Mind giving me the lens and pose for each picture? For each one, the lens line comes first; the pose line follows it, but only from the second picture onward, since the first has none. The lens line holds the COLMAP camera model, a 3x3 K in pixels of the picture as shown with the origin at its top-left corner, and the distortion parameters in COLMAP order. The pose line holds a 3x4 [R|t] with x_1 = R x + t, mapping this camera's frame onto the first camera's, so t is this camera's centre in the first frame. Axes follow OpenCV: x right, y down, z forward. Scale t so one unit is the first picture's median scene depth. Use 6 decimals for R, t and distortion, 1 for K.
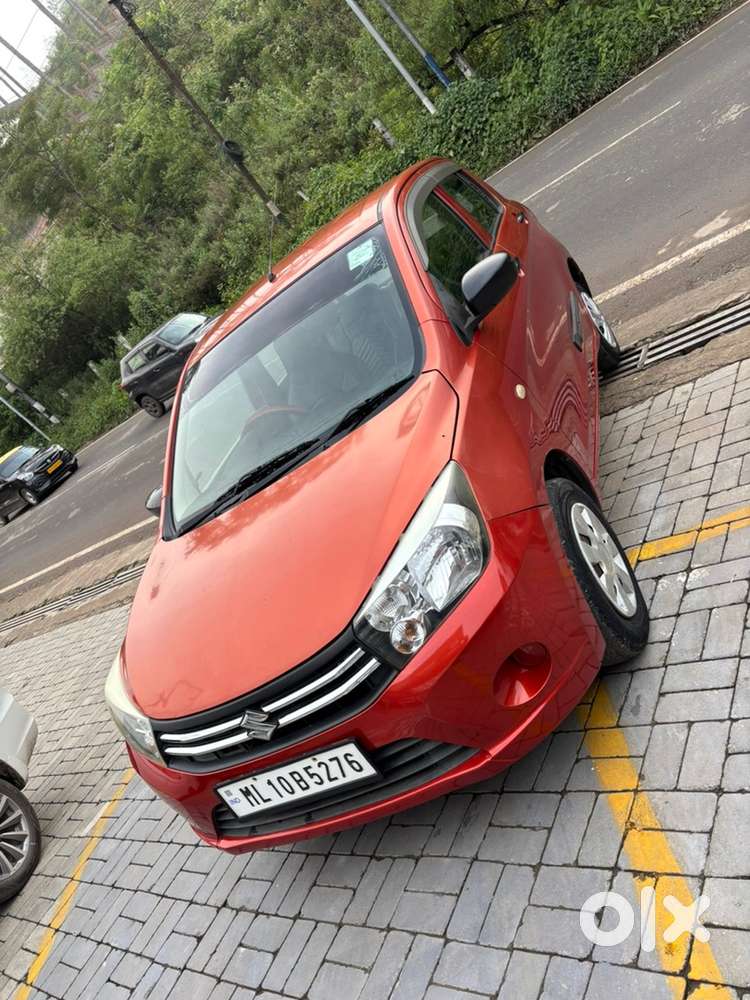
lens RADIAL K [[764.7, 0, 381.8], [0, 764.7, 501.6], [0, 0, 1]] dist [0.027248, -0.033270]
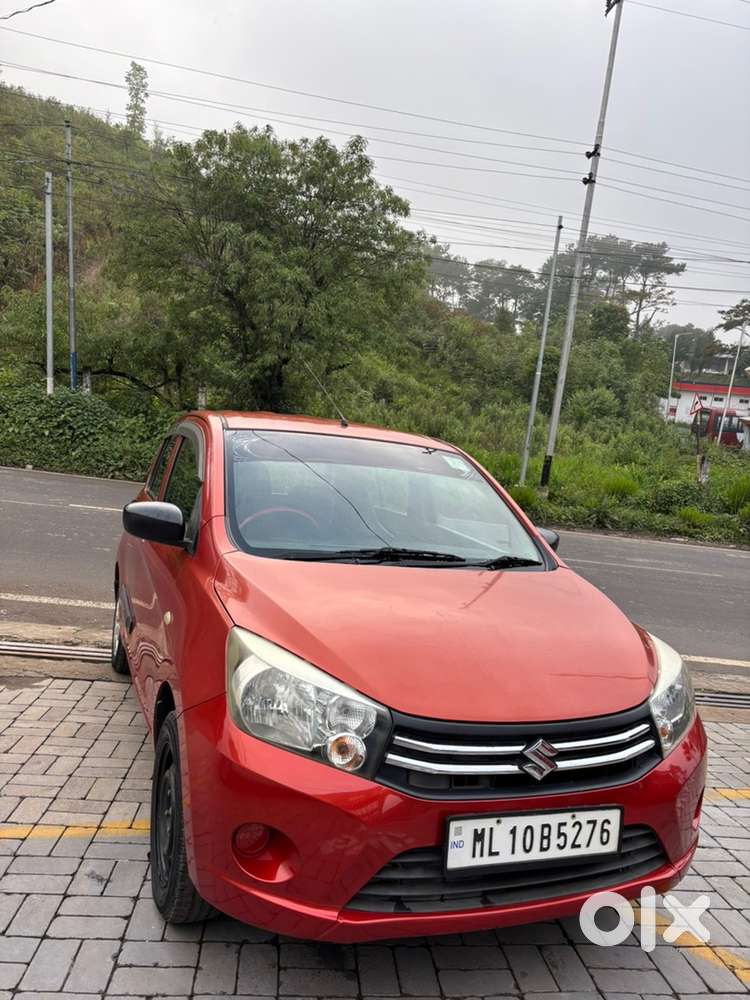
lens RADIAL K [[764.7, 0, 381.8], [0, 764.7, 501.6], [0, 0, 1]] dist [0.027248, -0.033270]
pose [[0.566985, 0.626607, 0.534688, -0.923969], [-0.270000, 0.754619, -0.598038, 0.634601], [-0.778221, 0.194713, 0.597041, 0.496923]]
